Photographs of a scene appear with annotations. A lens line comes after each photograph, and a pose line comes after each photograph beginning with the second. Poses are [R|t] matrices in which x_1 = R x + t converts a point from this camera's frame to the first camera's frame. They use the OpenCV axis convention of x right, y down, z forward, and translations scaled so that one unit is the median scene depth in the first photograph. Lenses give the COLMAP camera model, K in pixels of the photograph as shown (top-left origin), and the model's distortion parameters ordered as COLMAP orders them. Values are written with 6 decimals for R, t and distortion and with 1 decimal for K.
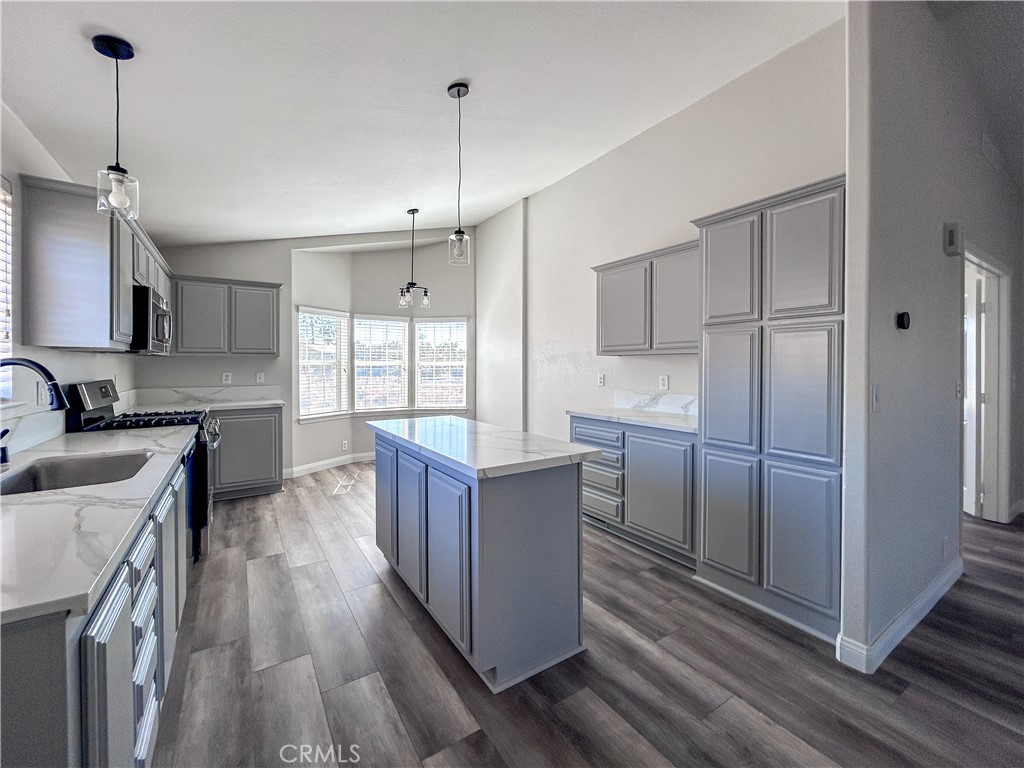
lens RADIAL K [[424.5, 0, 531.6], [0, 424.5, 363.4], [0, 0, 1]] dist [0.000515, 0.000567]
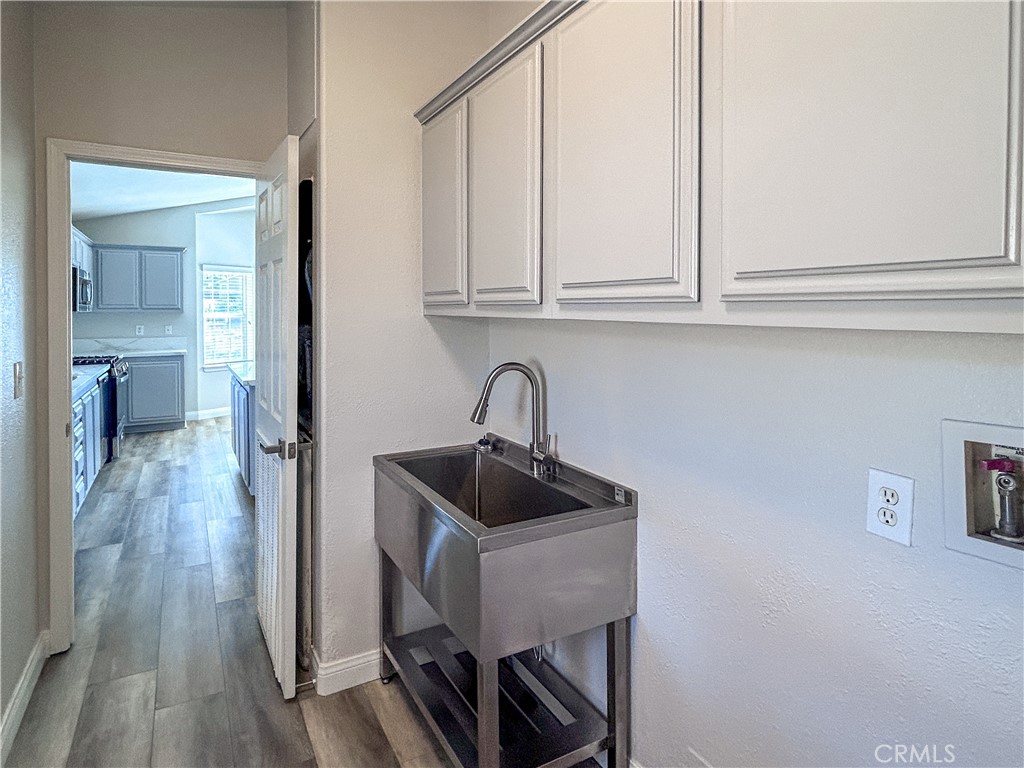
lens RADIAL K [[572.6, 0, 513.8], [0, 572.6, 312.2], [0, 0, 1]] dist [-0.005266, 0.005665]
pose [[0.997138, -0.001864, -0.075579, 0.462499], [0.002416, 0.999971, 0.007217, -0.025911], [0.075563, -0.007379, 0.997114, -0.526025]]
